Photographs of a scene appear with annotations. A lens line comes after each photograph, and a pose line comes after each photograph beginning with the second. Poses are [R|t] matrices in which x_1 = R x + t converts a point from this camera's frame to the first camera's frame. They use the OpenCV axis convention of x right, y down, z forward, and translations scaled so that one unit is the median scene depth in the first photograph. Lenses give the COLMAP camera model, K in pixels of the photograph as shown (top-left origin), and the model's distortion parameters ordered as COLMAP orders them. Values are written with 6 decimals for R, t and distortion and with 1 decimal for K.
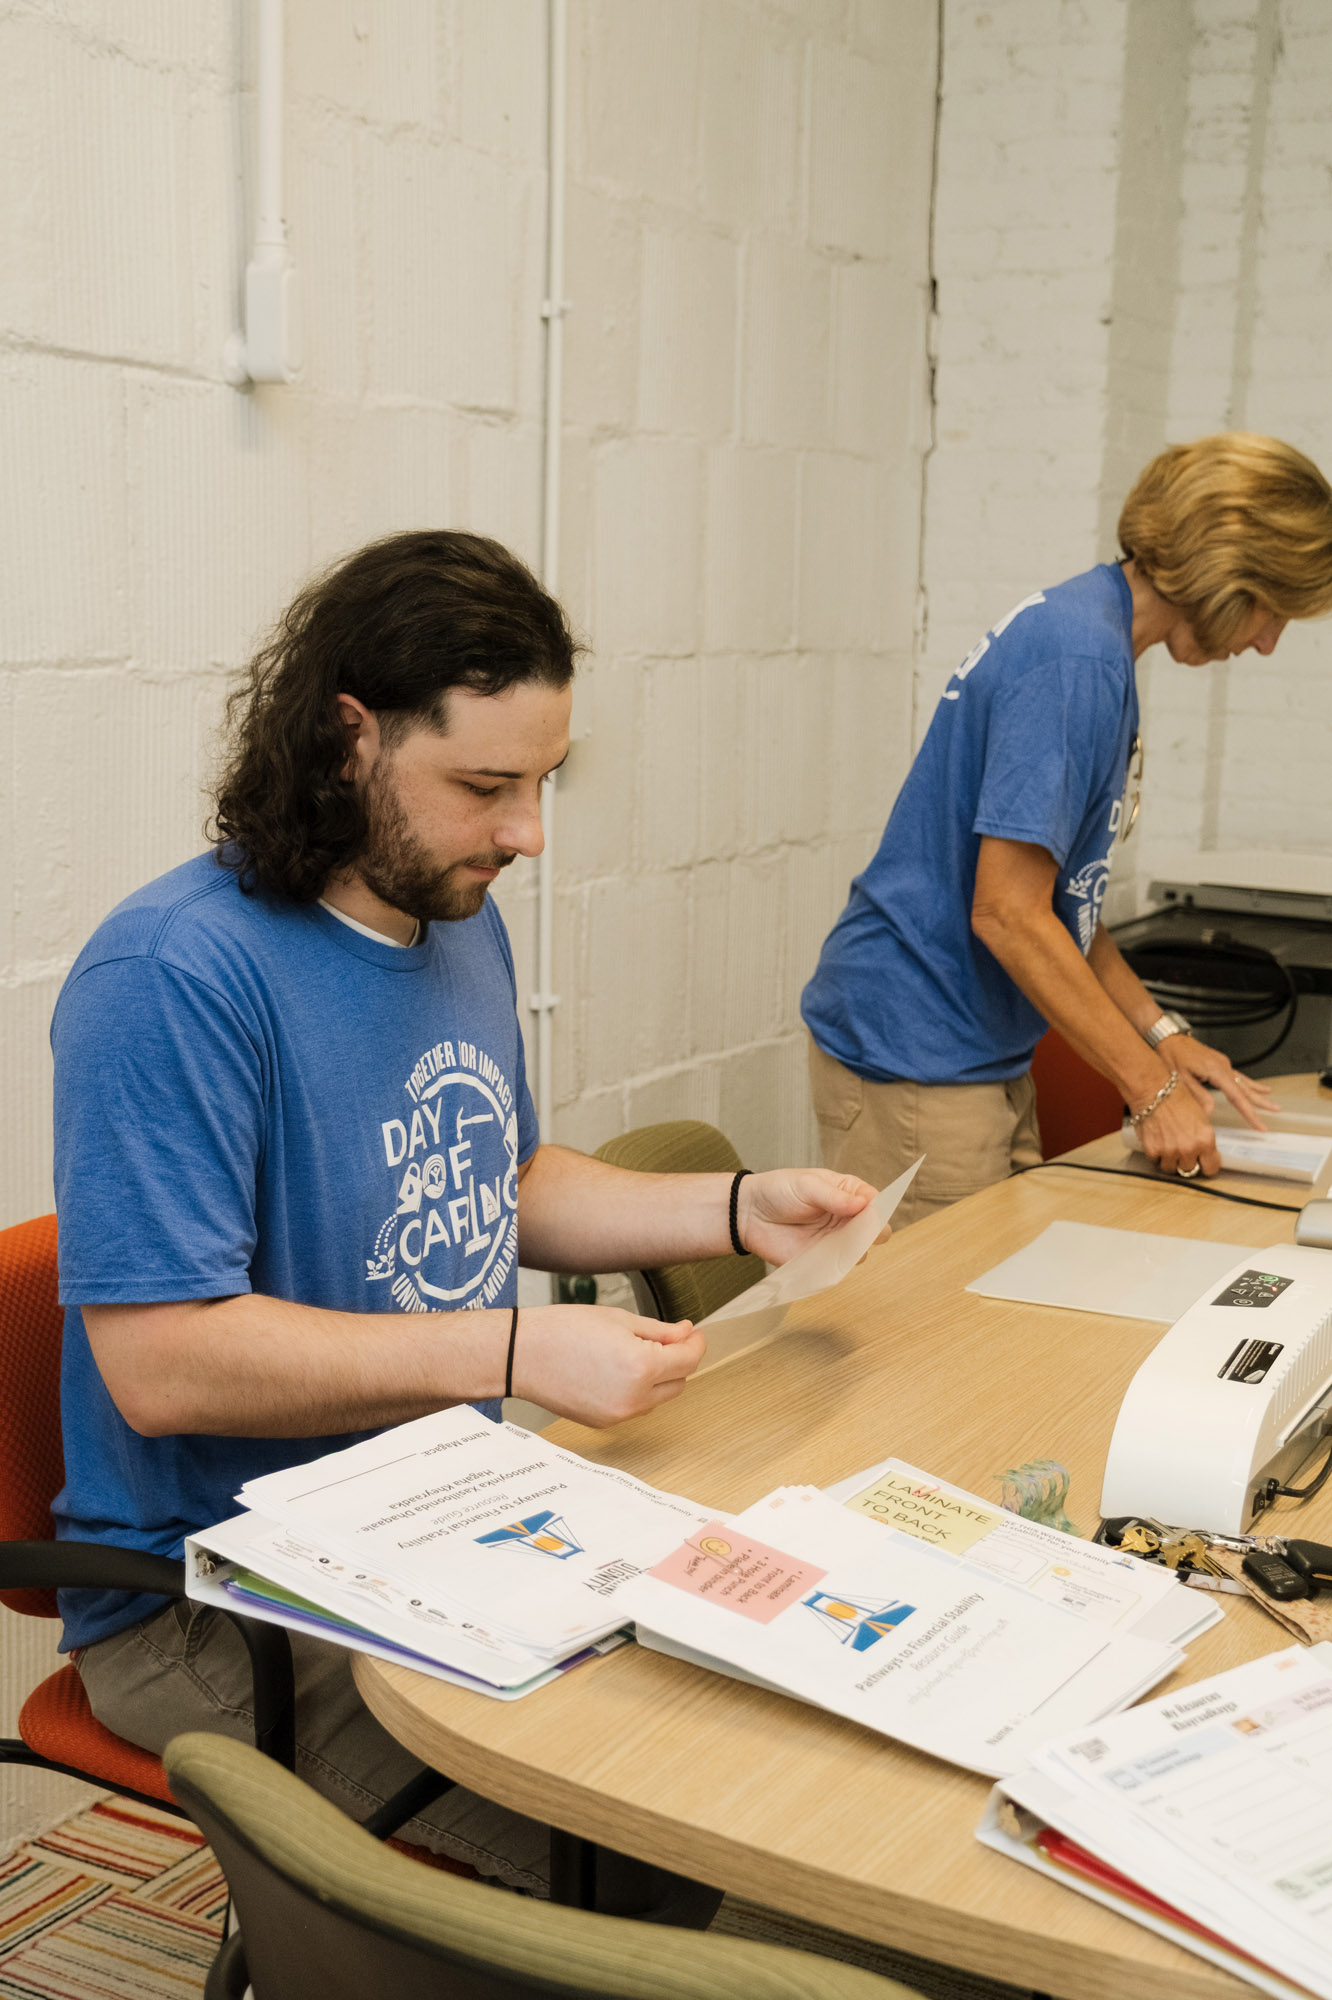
lens RADIAL K [[2526.2, 0, 666.0], [0, 2526.2, 1000.0], [0, 0, 1]] dist [0.046584, -0.066458]
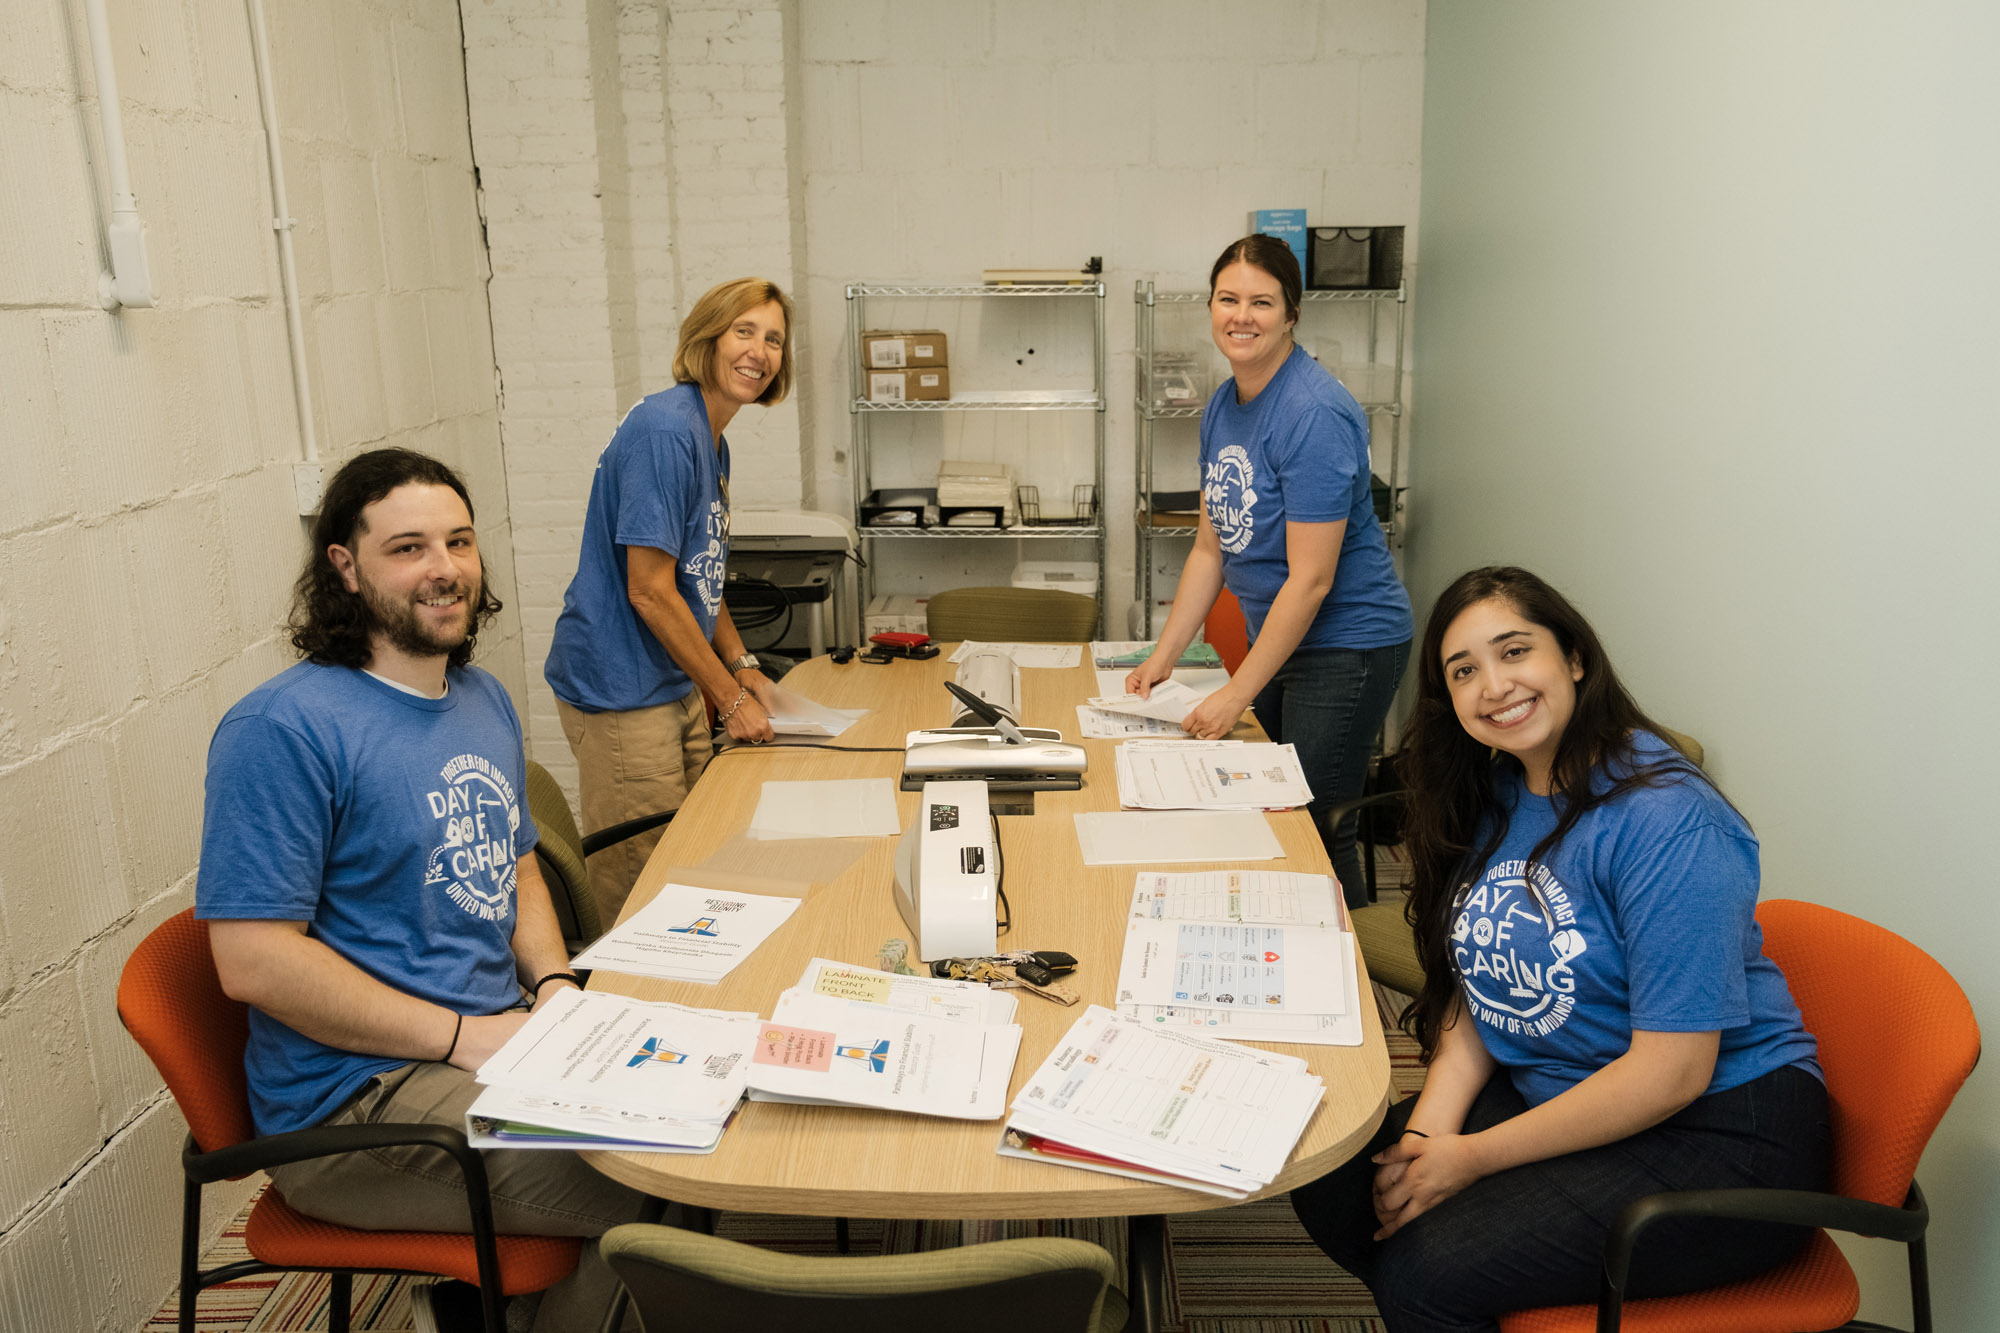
lens RADIAL K [[1619.4, 0, 1000.0], [0, 1619.4, 666.5], [0, 0, 1]] dist [-0.005558, -0.002522]
pose [[0.879019, -0.156611, 0.450332, -0.173321], [0.123656, 0.987079, 0.101906, -0.076597], [-0.460473, -0.033891, 0.887027, -0.044360]]
